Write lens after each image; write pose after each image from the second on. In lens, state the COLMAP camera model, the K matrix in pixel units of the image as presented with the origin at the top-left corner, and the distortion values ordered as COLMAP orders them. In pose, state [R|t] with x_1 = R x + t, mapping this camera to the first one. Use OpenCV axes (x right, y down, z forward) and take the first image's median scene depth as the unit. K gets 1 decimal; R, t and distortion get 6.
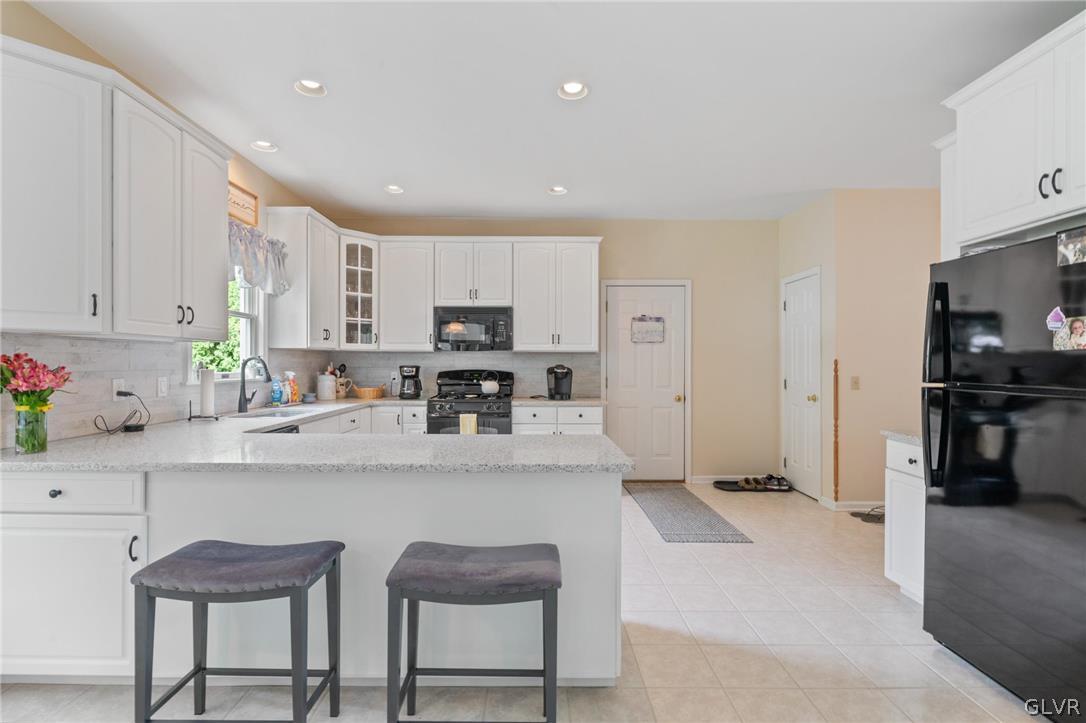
lens RADIAL K [[522.9, 0, 545.2], [0, 522.9, 364.4], [0, 0, 1]] dist [0.002441, -0.001084]
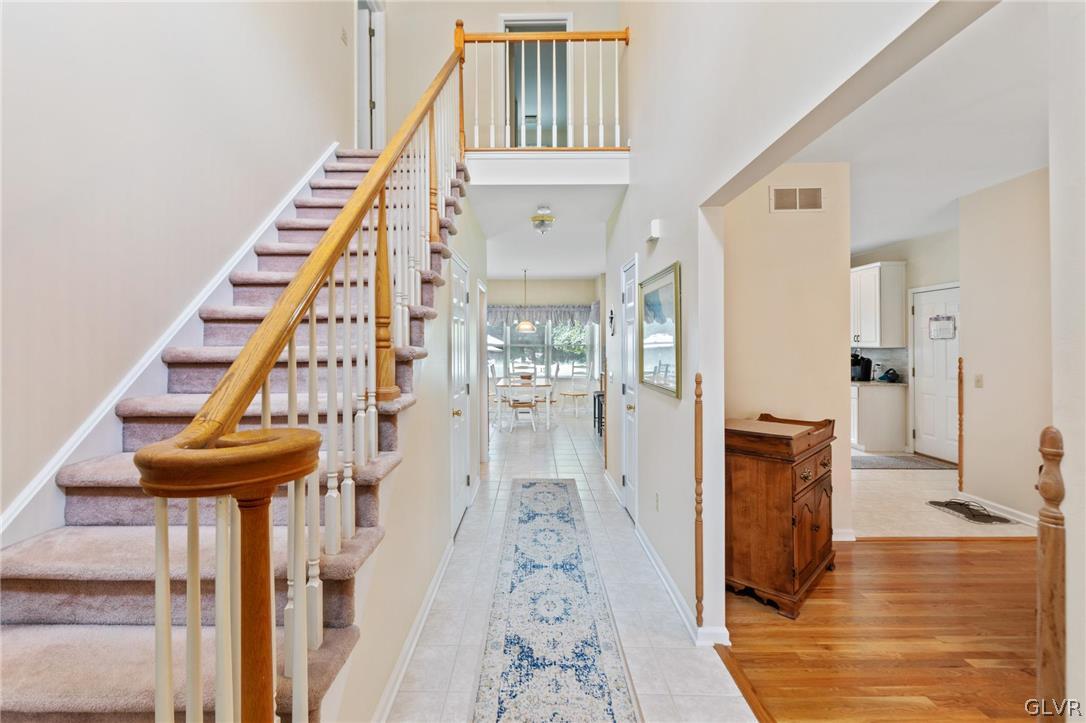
lens RADIAL K [[475.9, 0, 529.3], [0, 475.9, 339.4], [0, 0, 1]] dist [0.002457, -0.000337]
pose [[-0.026644, -0.013299, -0.999557, 1.383795], [-0.002138, 0.999910, -0.013247, -0.028006], [0.999643, 0.001784, -0.026670, 0.139426]]
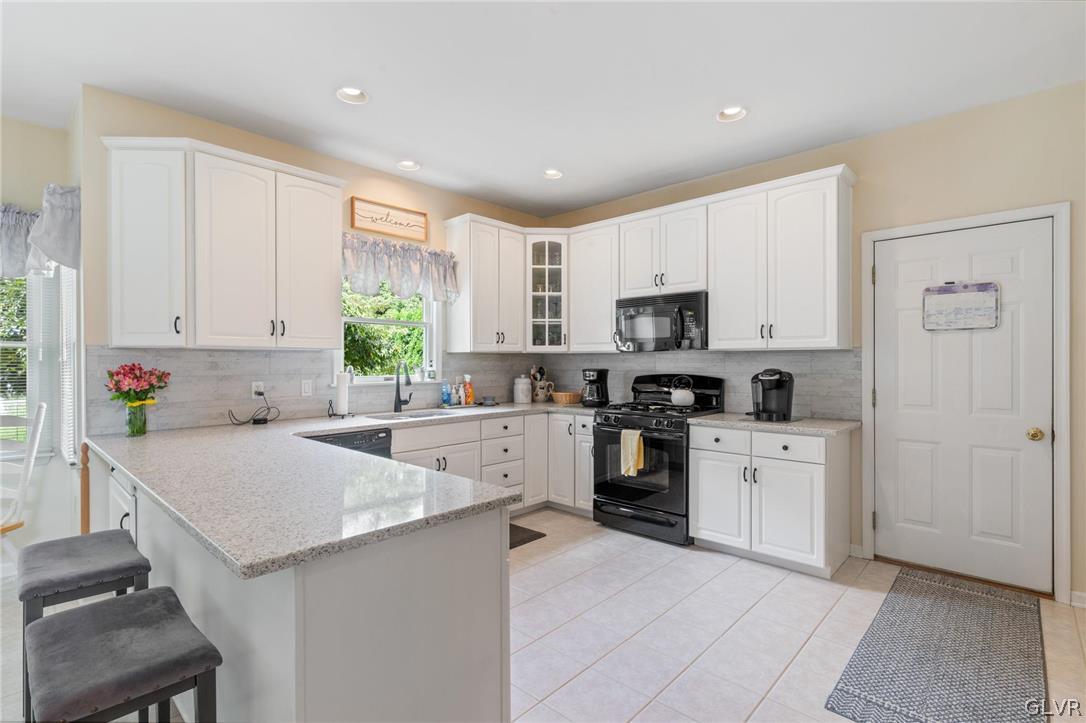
lens RADIAL K [[522.9, 0, 536.3], [0, 522.9, 361.8], [0, 0, 1]] dist [0.002441, -0.001084]
pose [[0.712309, -0.003870, -0.701855, 0.293195], [0.002337, 0.999992, -0.003142, -0.007468], [0.701862, 0.000598, 0.712313, 0.306631]]
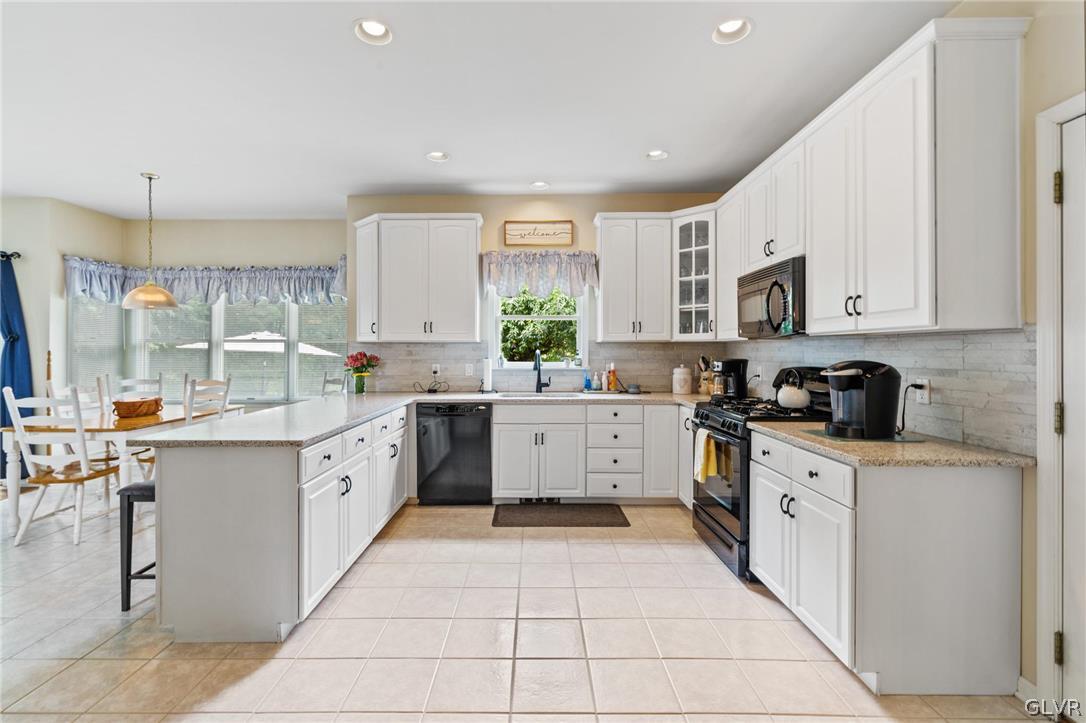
lens RADIAL K [[494.1, 0, 524.3], [0, 494.1, 350.5], [0, 0, 1]] dist [-0.000144, 0.000259]
pose [[-0.045430, -0.005804, -0.998951, 0.486244], [-0.002322, 0.999981, -0.005704, -0.005411], [0.998965, 0.002061, -0.045443, 0.743298]]
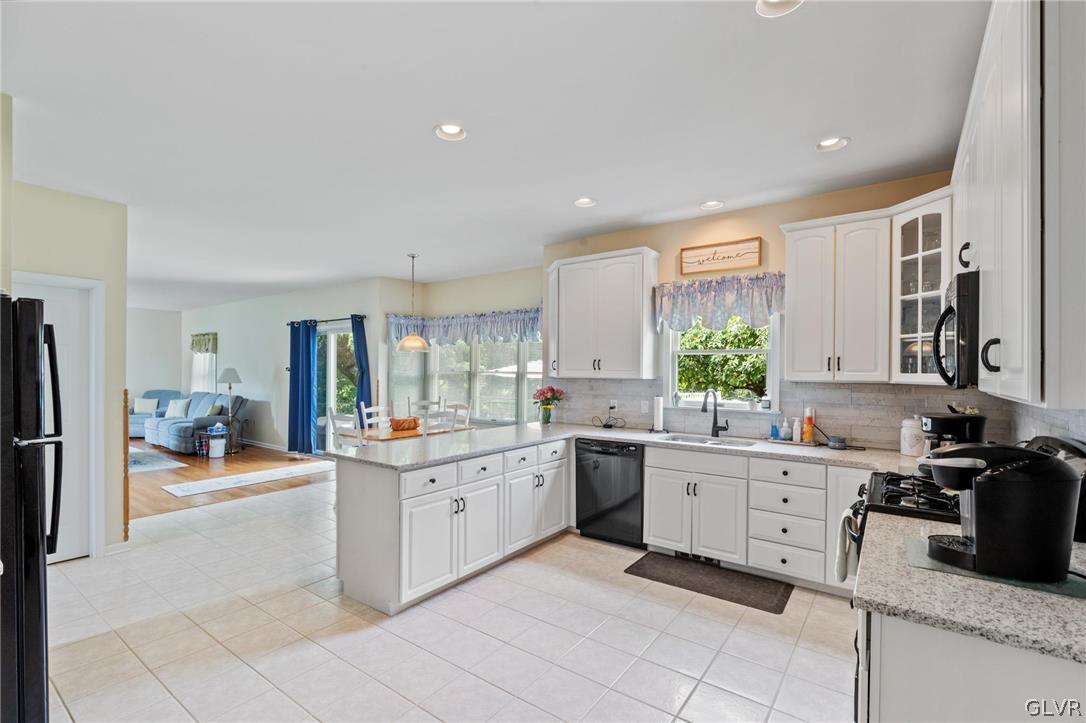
lens RADIAL K [[494.1, 0, 518.6], [0, 494.1, 370.0], [0, 0, 1]] dist [-0.000144, 0.000259]
pose [[-0.637837, -0.006766, -0.770142, 0.406697], [-0.008877, 0.999960, -0.001433, -0.038302], [0.770120, 0.005922, -0.637871, 0.995990]]
